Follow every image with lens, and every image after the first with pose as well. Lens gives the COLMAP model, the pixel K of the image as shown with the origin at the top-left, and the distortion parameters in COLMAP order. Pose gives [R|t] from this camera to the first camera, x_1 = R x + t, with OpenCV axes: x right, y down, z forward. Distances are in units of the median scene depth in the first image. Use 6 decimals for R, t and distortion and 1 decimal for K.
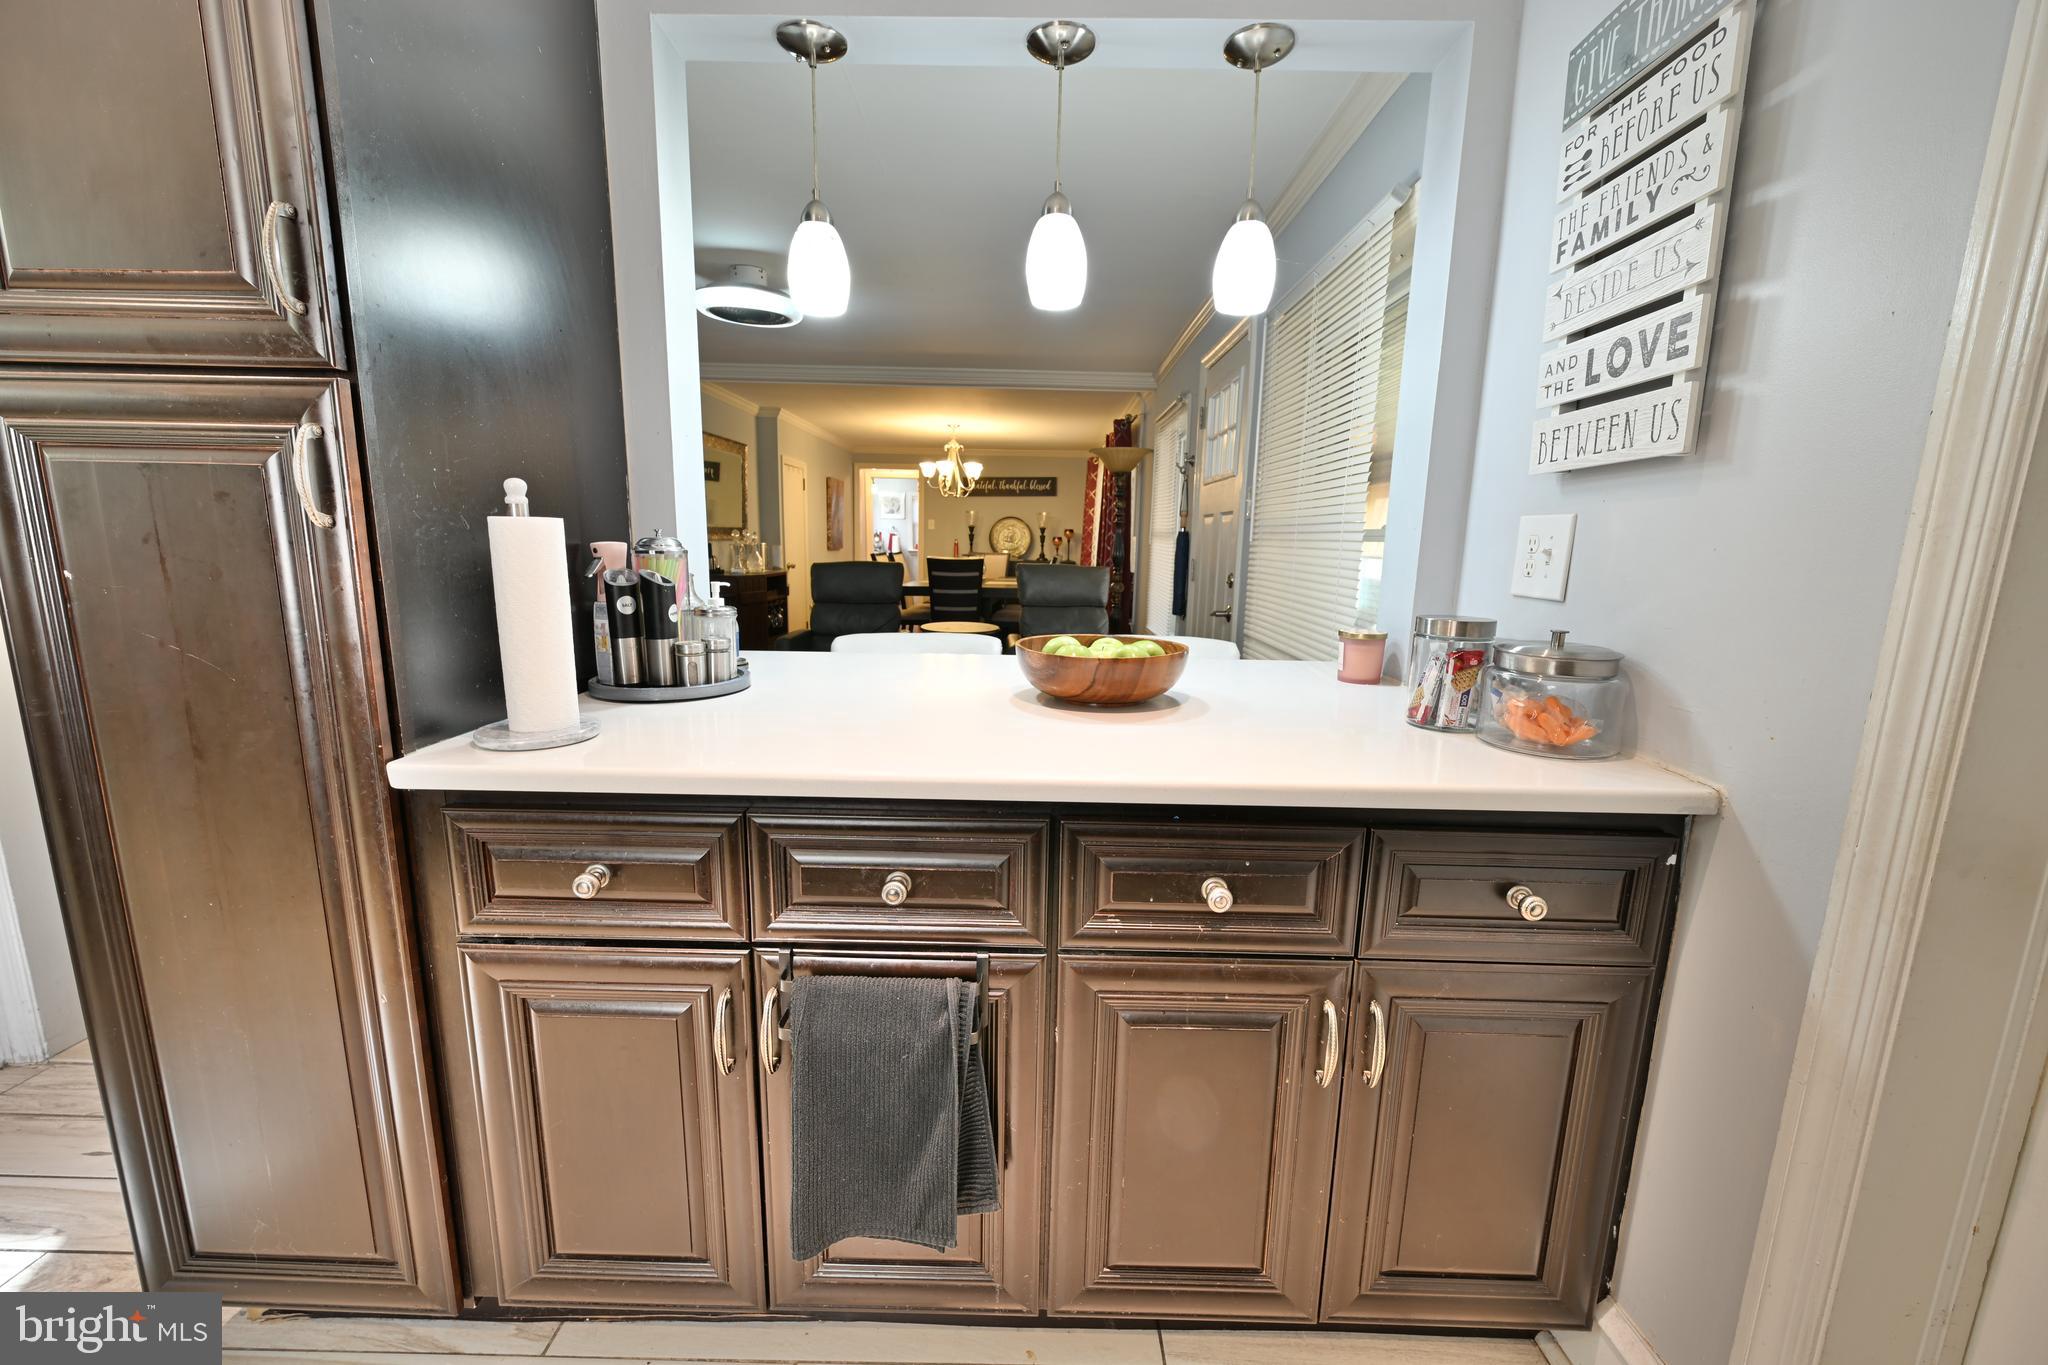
lens RADIAL K [[796.1, 0, 1021.7], [0, 796.1, 680.9], [0, 0, 1]] dist [-0.003612, 0.000553]
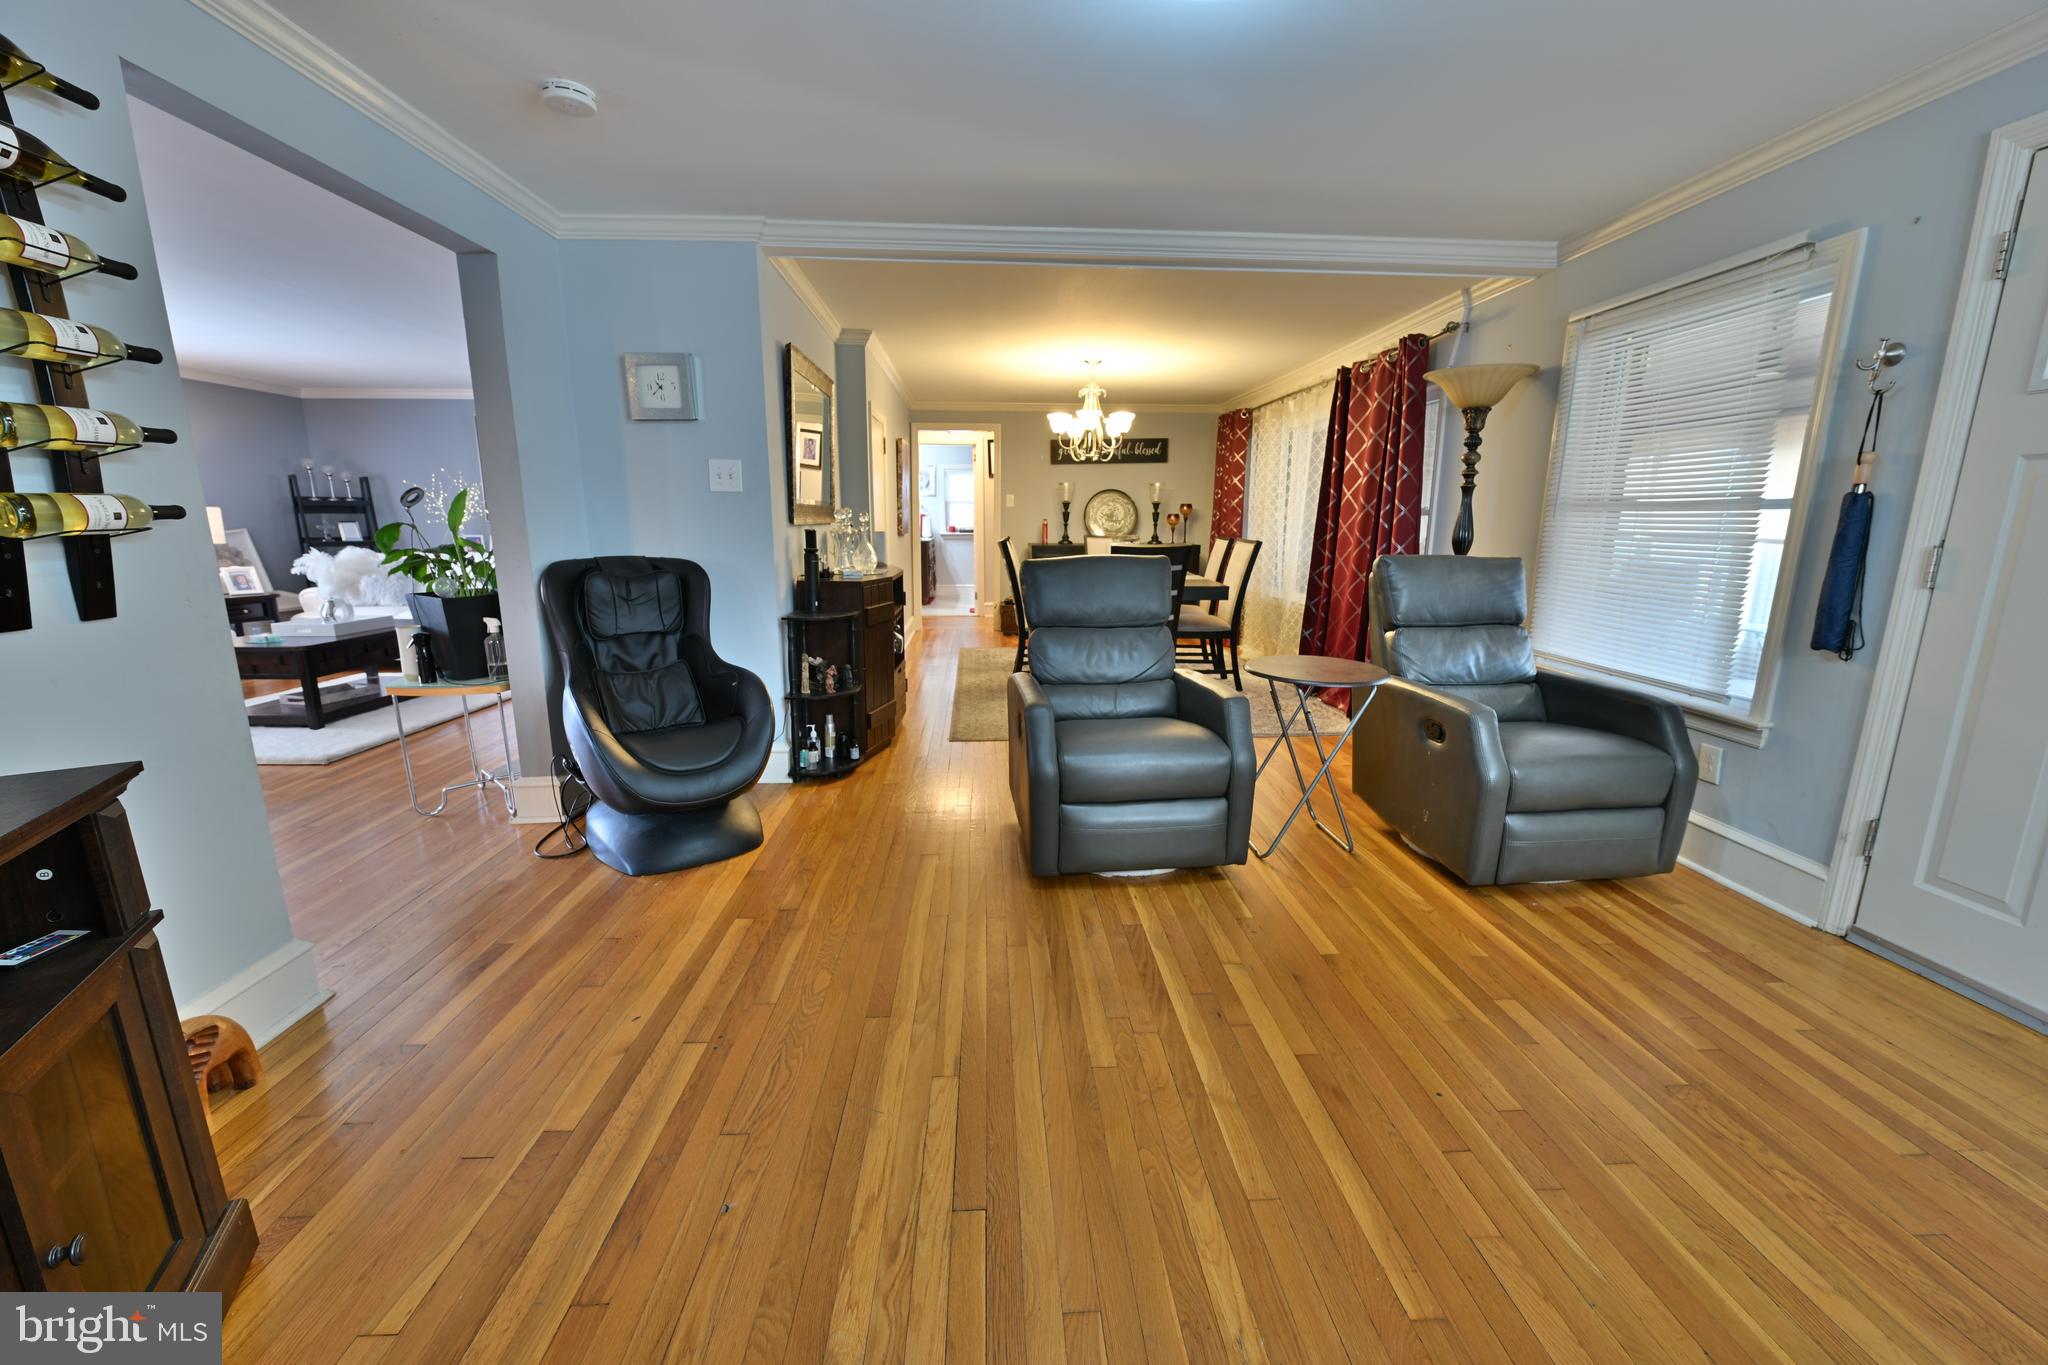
lens RADIAL K [[796.1, 0, 1027.9], [0, 796.1, 688.2], [0, 0, 1]] dist [-0.003612, 0.000553]
pose [[0.995953, -0.031183, 0.084293, -0.214719], [0.028074, 0.998890, 0.037819, -0.051232], [-0.085378, -0.035299, 0.995723, 0.264636]]
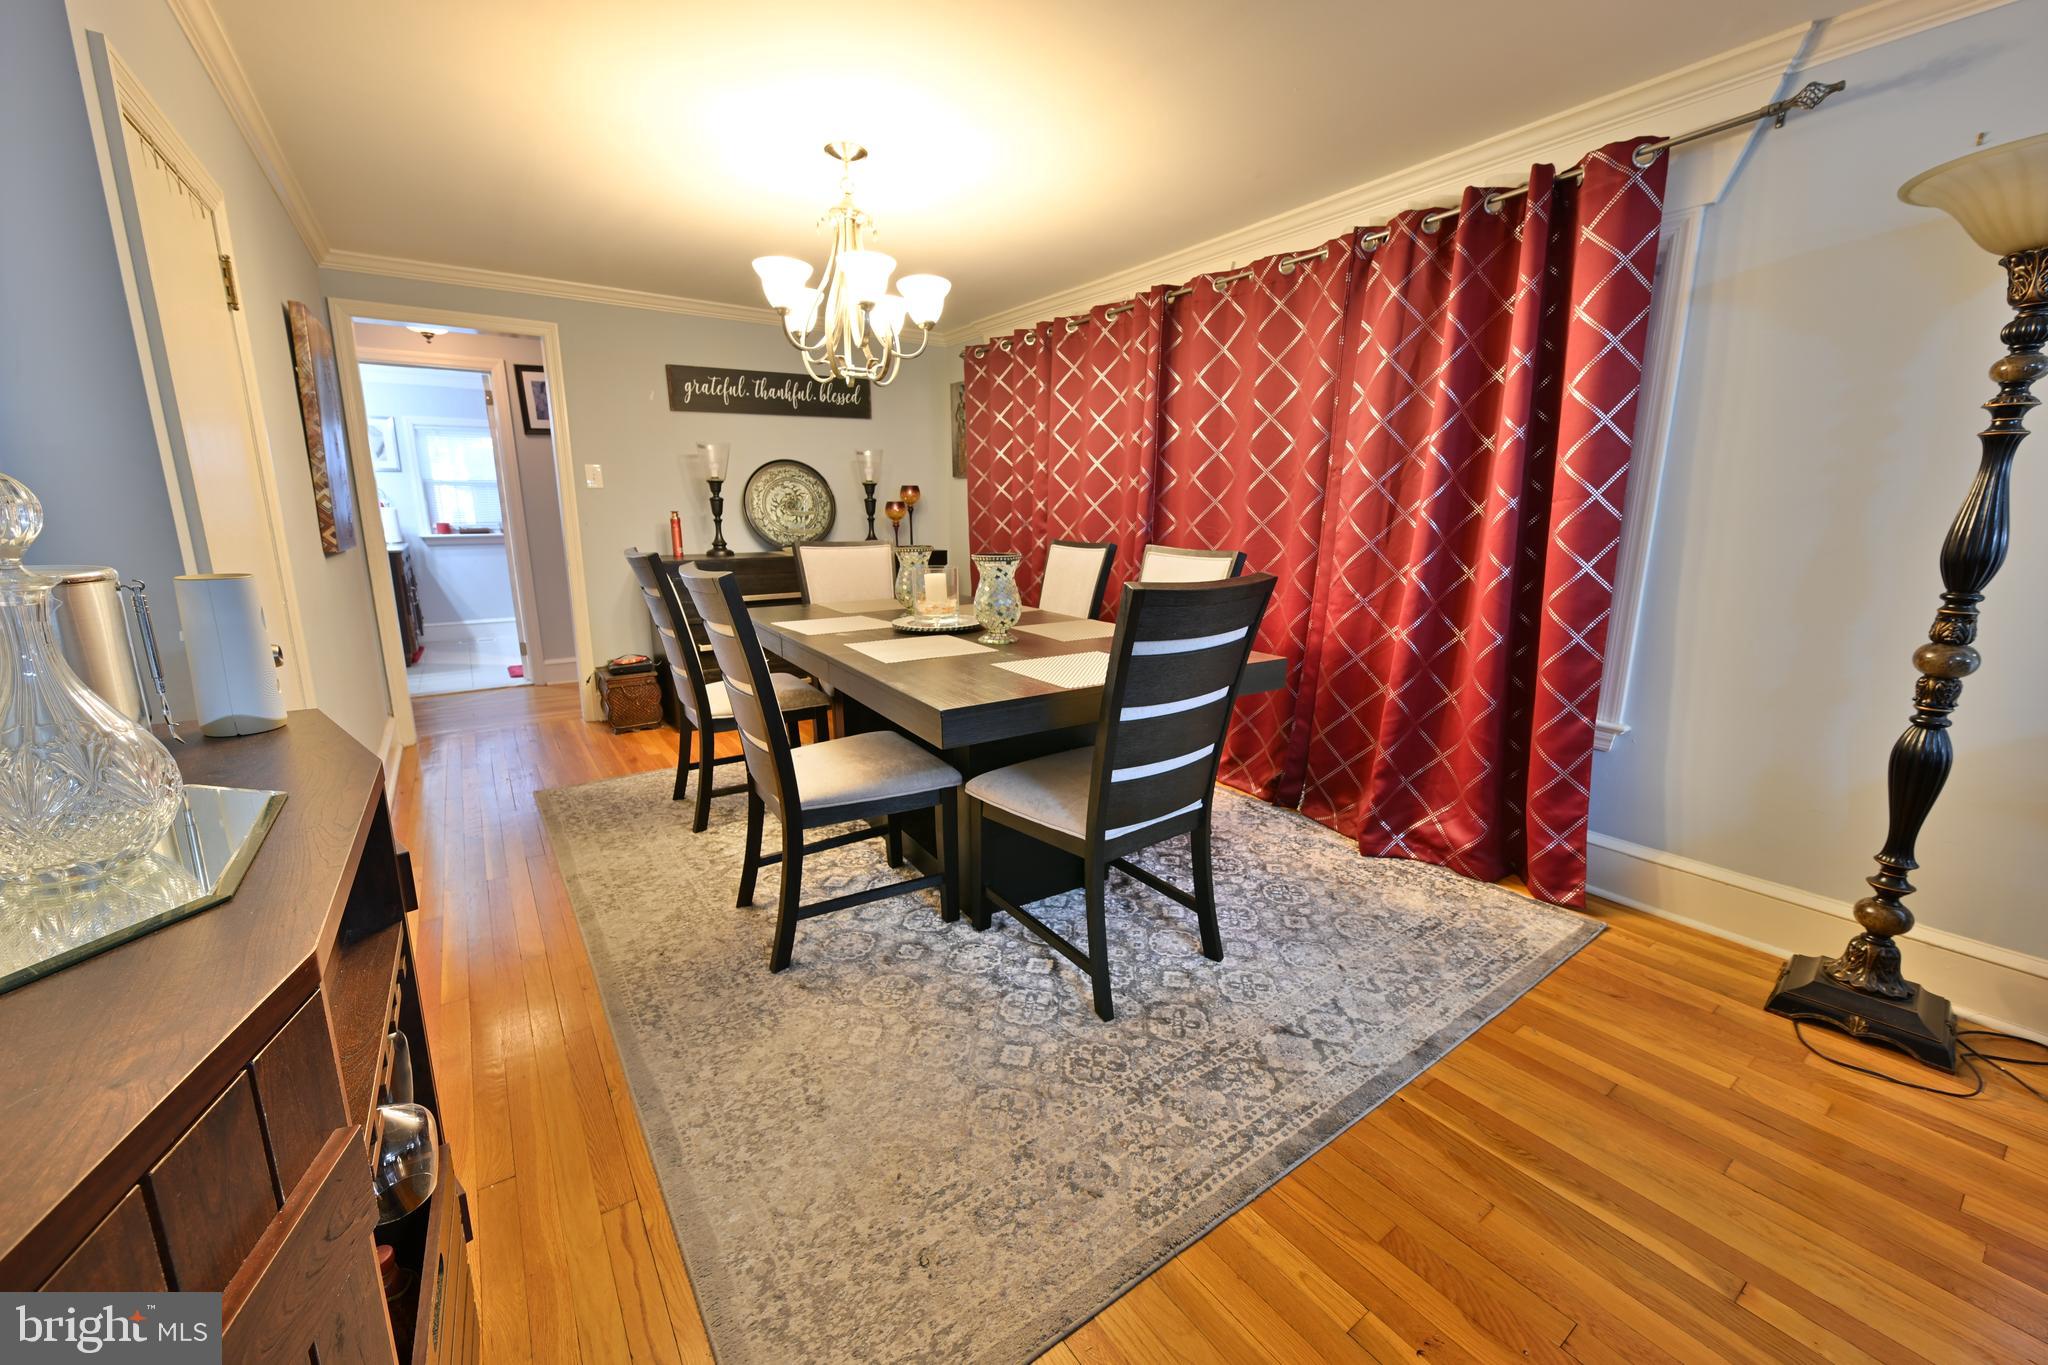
lens RADIAL K [[796.1, 0, 1028.2], [0, 796.1, 679.7], [0, 0, 1]] dist [-0.003612, 0.000553]
pose [[0.798641, -0.142690, 0.584647, -0.242479], [0.117506, 0.989760, 0.081045, -0.126382], [-0.590224, 0.003973, 0.807229, 0.684130]]
